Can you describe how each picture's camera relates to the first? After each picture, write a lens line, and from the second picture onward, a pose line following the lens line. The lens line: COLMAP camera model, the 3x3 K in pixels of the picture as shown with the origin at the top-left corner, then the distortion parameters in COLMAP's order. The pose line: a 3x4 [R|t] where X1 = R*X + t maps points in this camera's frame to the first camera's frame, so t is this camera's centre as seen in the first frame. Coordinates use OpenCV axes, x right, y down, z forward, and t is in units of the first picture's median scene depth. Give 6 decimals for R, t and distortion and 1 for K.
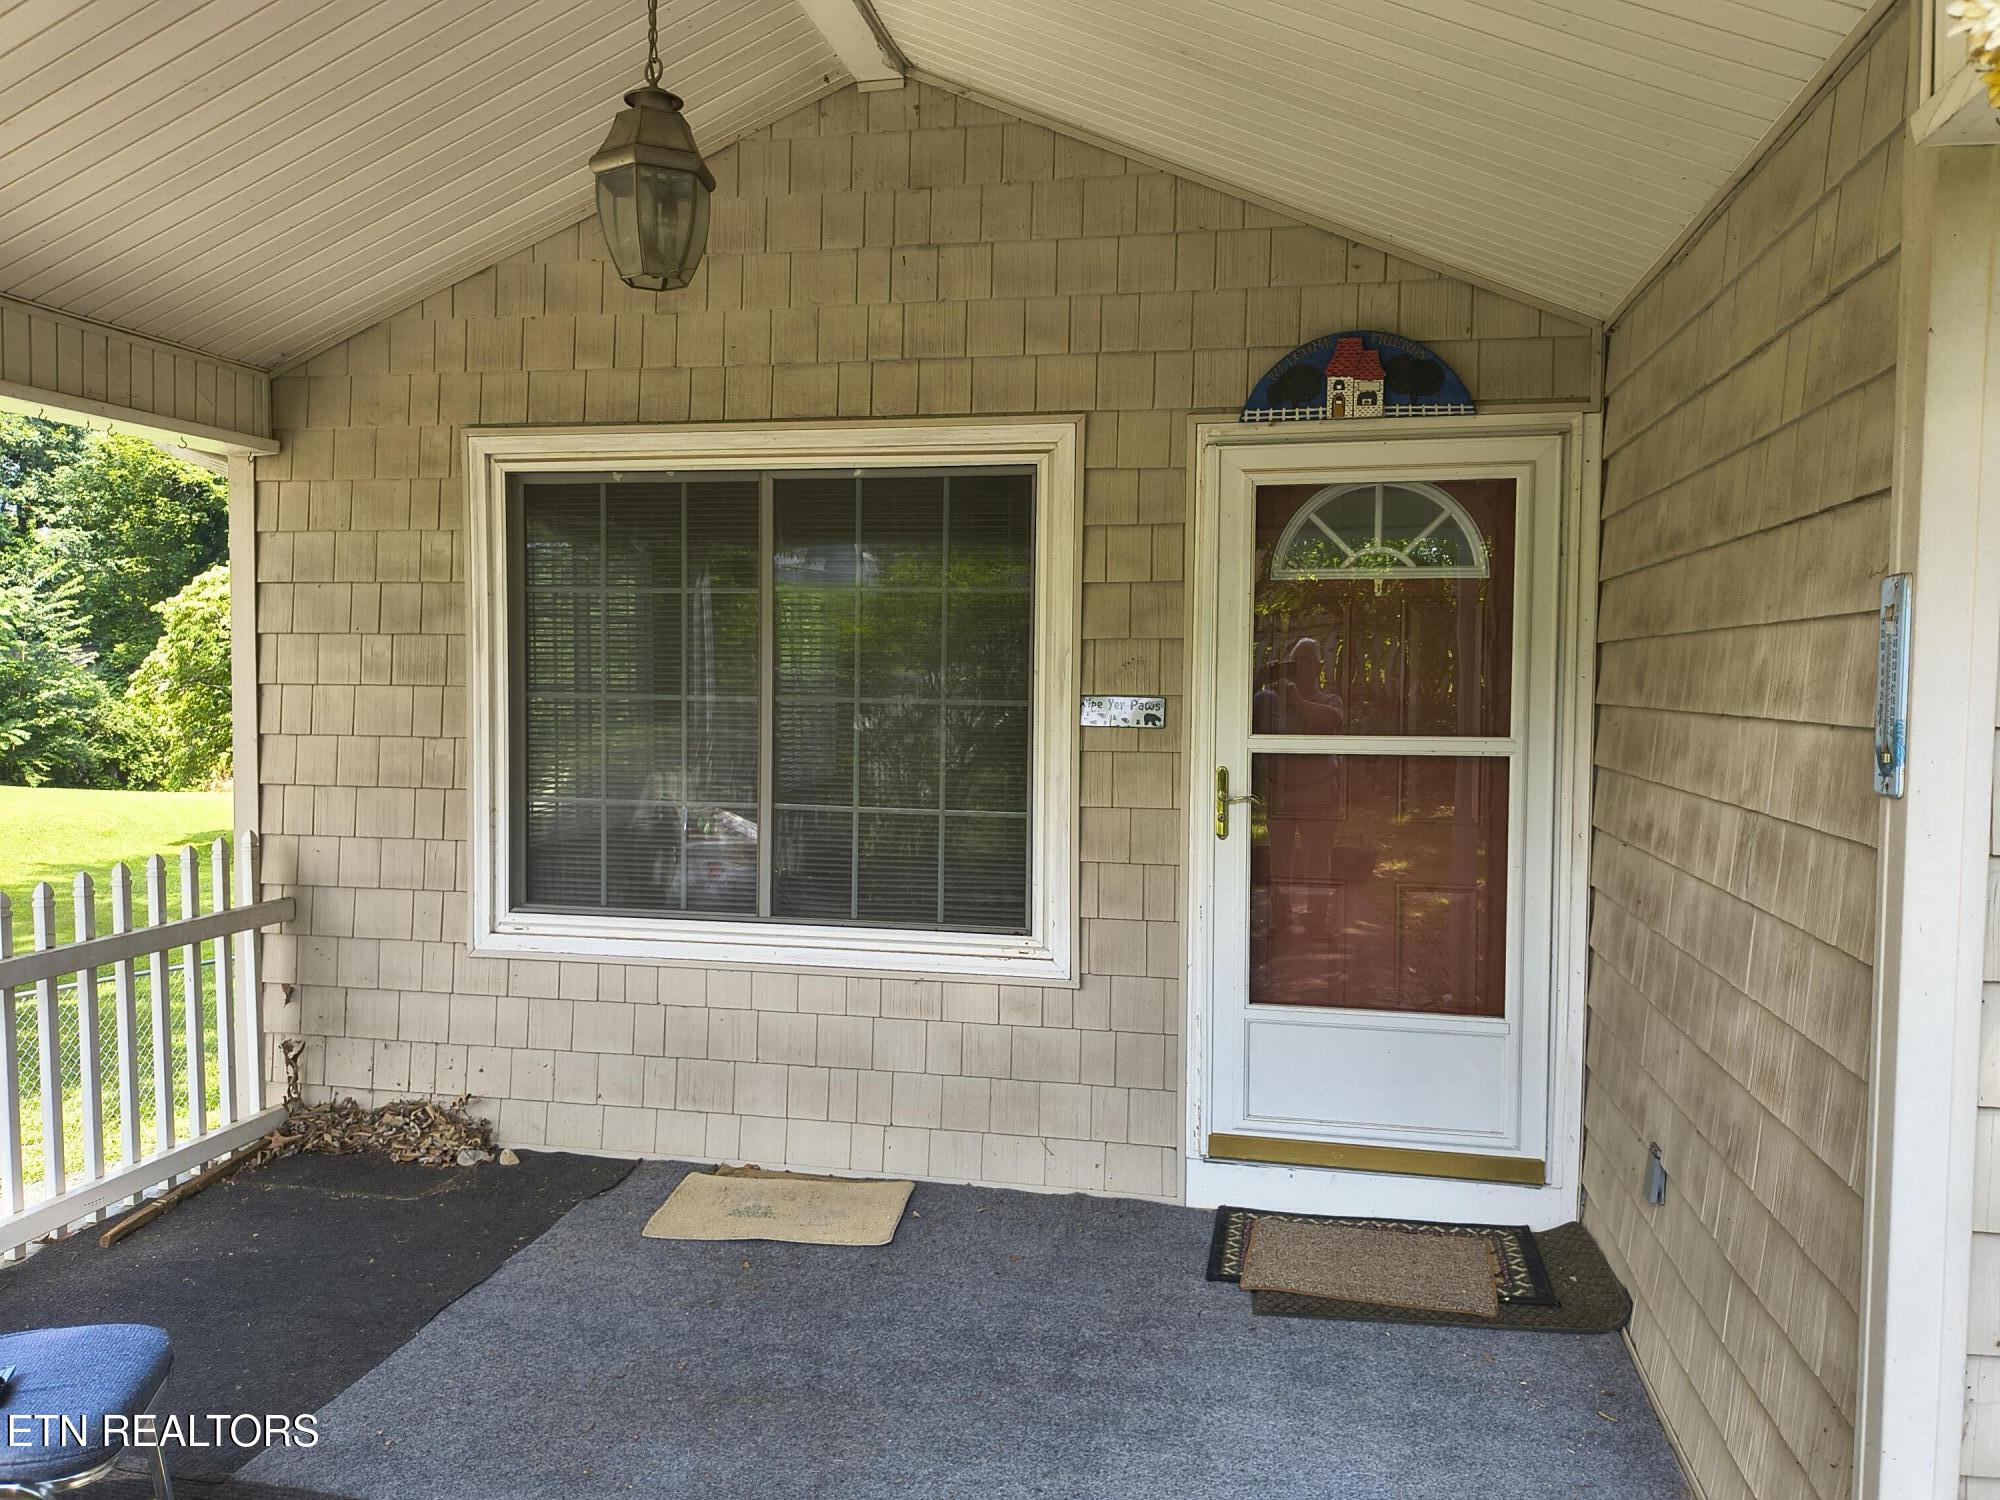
lens RADIAL K [[1465.4, 0, 1000.3], [0, 1465.4, 753.0], [0, 0, 1]] dist [0.033774, -0.046326]
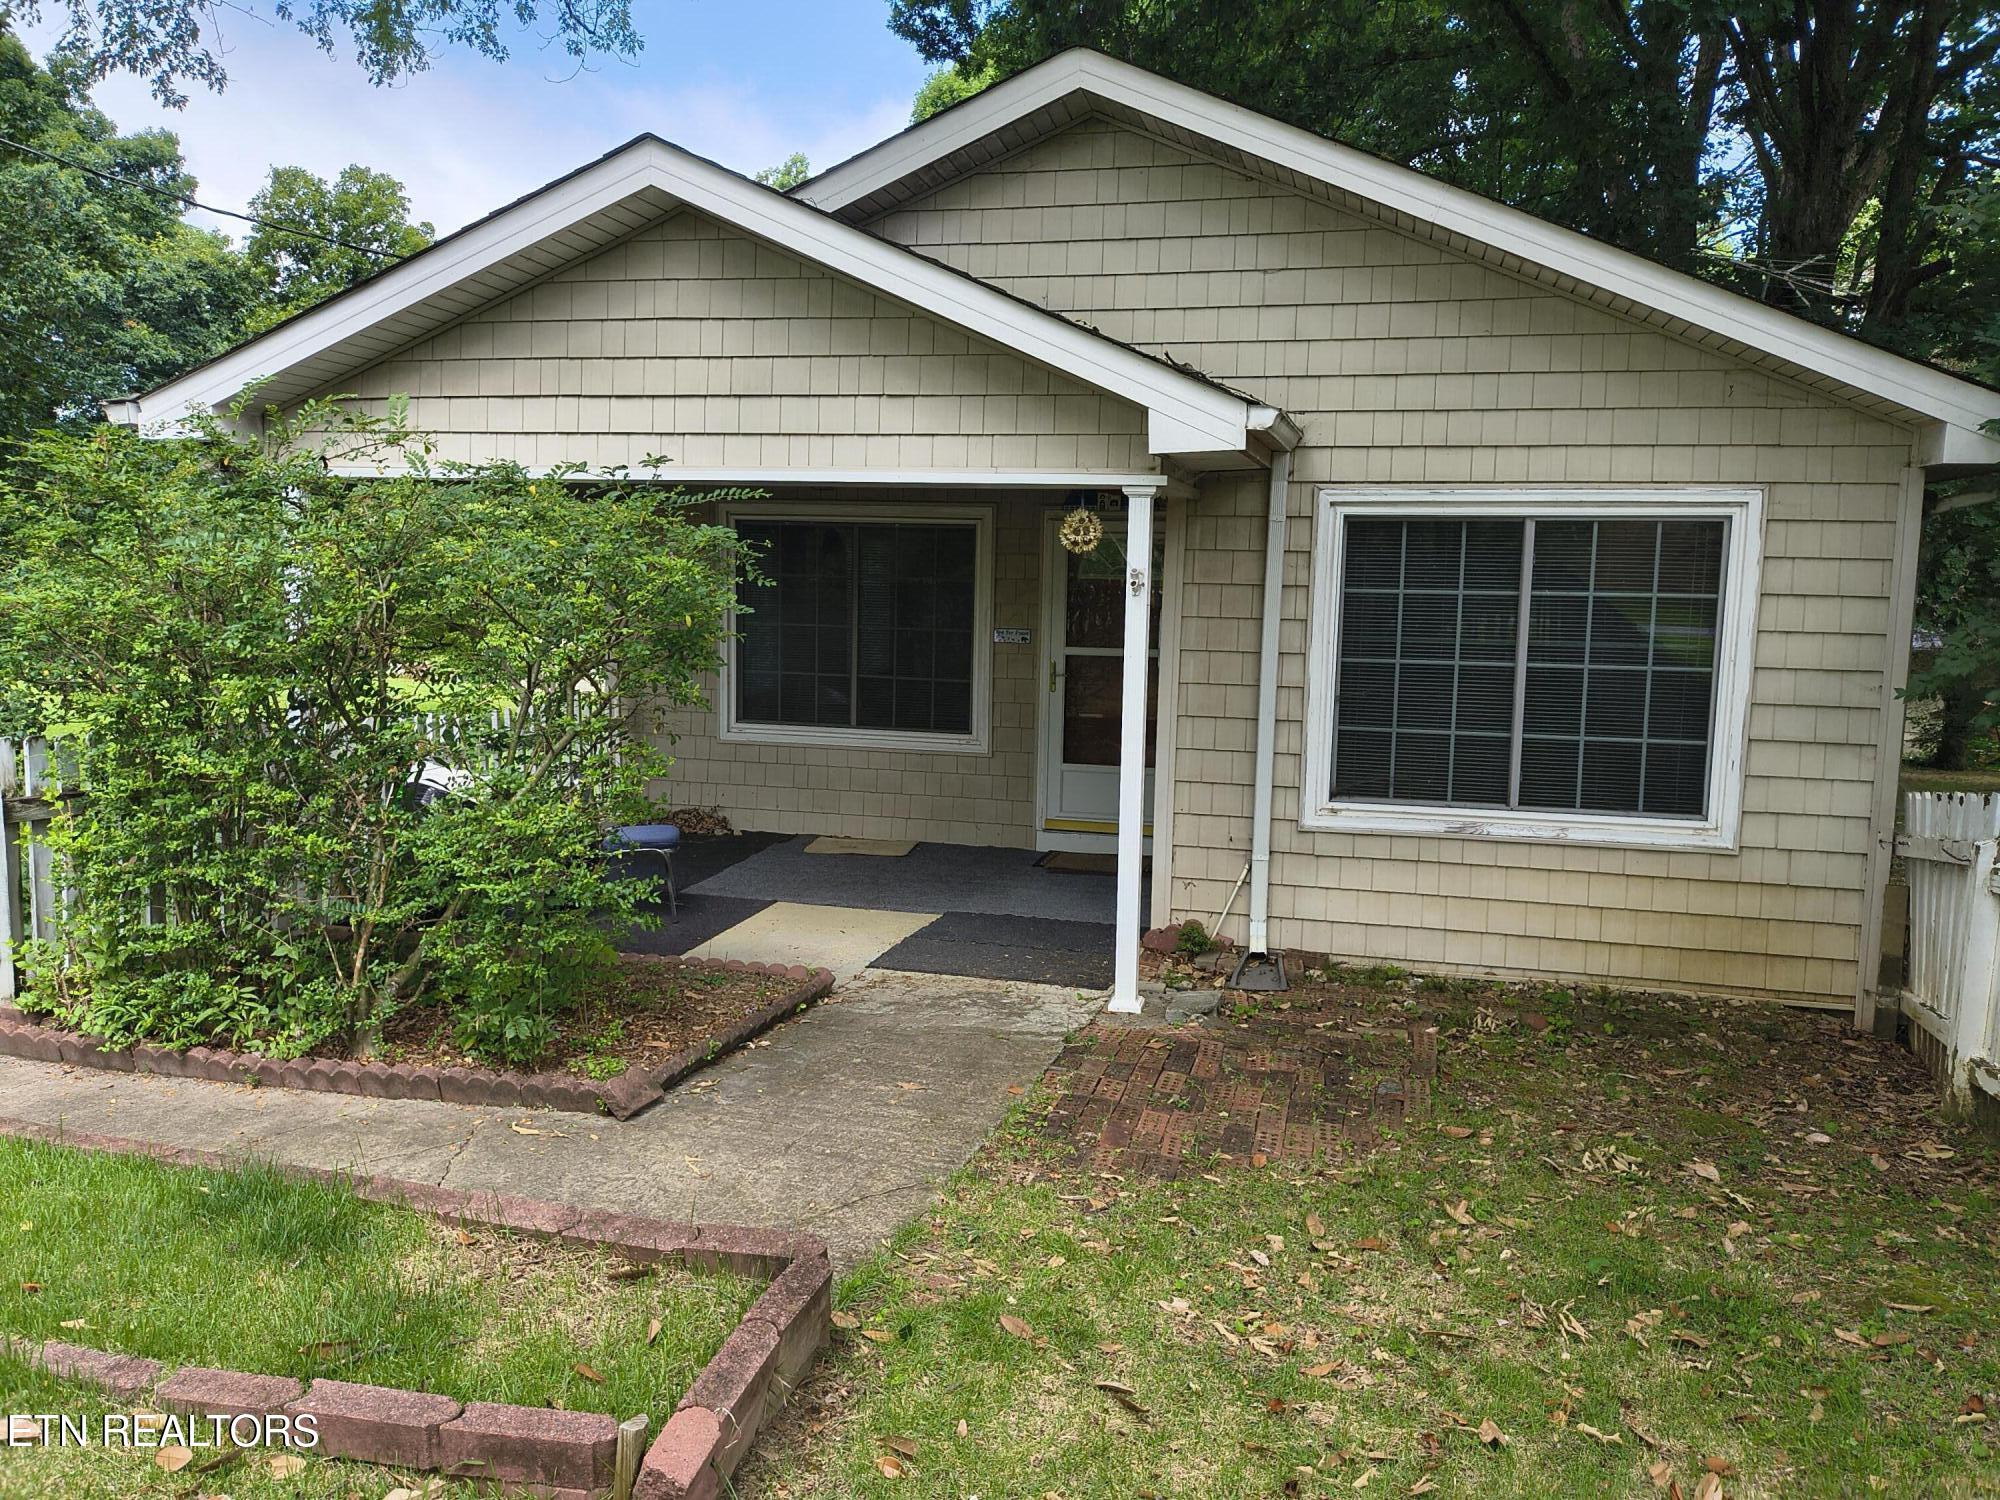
lens RADIAL K [[1465.4, 0, 997.4], [0, 1465.4, 746.1], [0, 0, 1]] dist [0.033774, -0.046326]
pose [[0.999367, 0.015404, -0.032065, 0.134302], [-0.012976, 0.997130, 0.074588, -0.026005], [0.033122, -0.074125, 0.996699, -1.254982]]
